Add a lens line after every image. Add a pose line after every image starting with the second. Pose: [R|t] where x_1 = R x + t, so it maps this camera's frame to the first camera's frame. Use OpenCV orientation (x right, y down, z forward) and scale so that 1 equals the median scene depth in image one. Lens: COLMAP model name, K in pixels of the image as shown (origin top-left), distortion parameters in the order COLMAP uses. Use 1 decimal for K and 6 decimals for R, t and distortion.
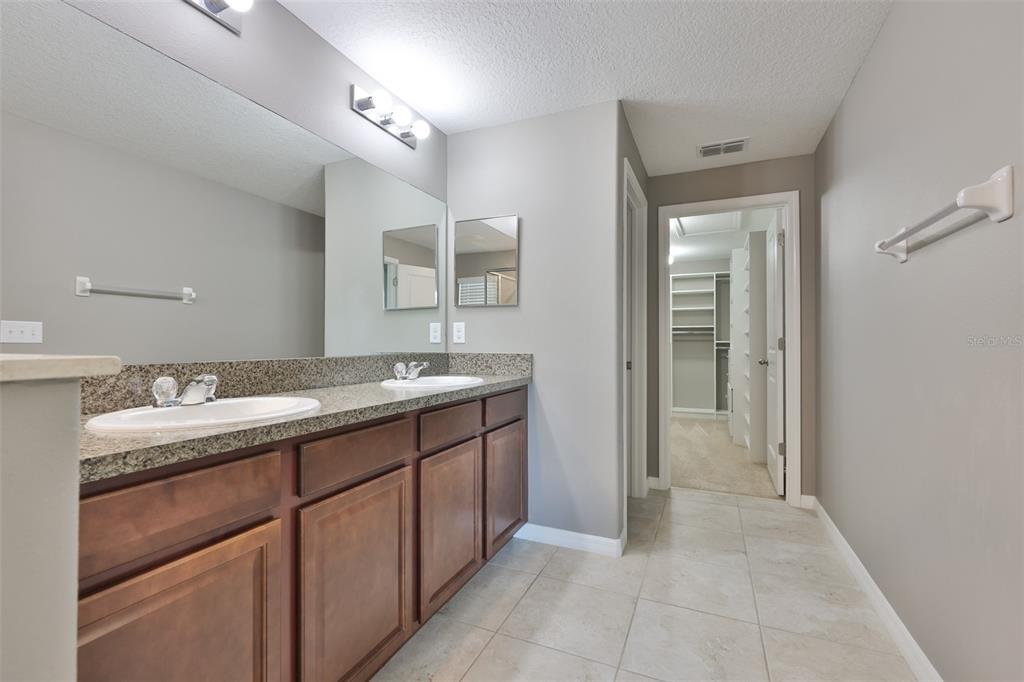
lens RADIAL K [[443.4, 0, 516.2], [0, 443.4, 341.3], [0, 0, 1]] dist [-0.003847, -0.000387]
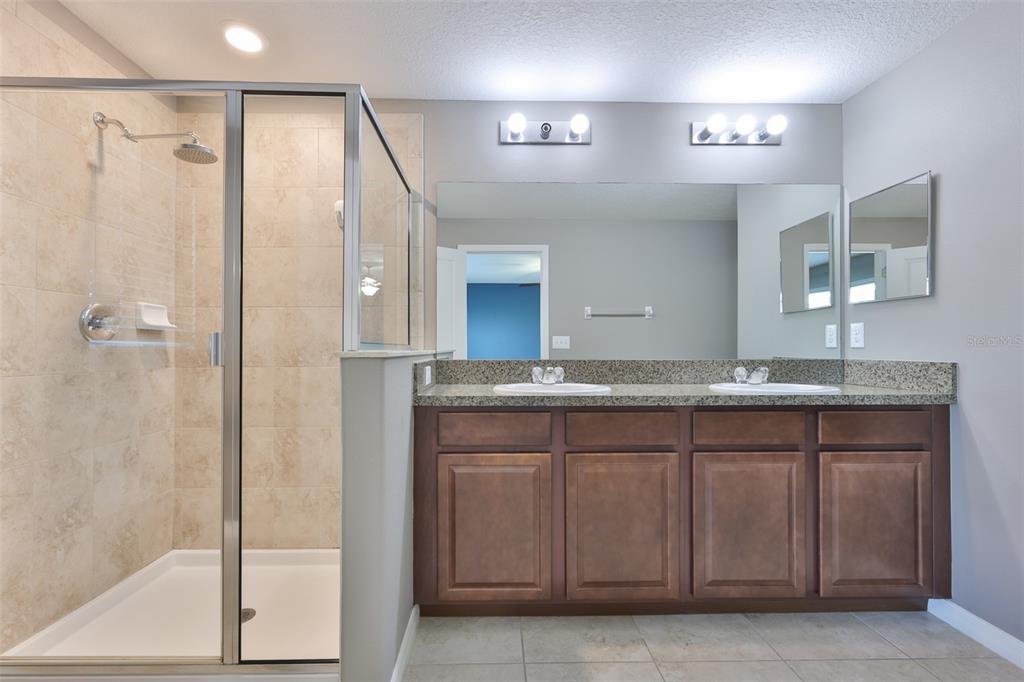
lens RADIAL K [[443.4, 0, 505.2], [0, 443.4, 346.0], [0, 0, 1]] dist [-0.003847, -0.000387]
pose [[0.421179, -0.006084, -0.906957, 0.441555], [0.005297, 0.999977, -0.004248, 0.001045], [0.906962, -0.003015, 0.421202, 0.068343]]
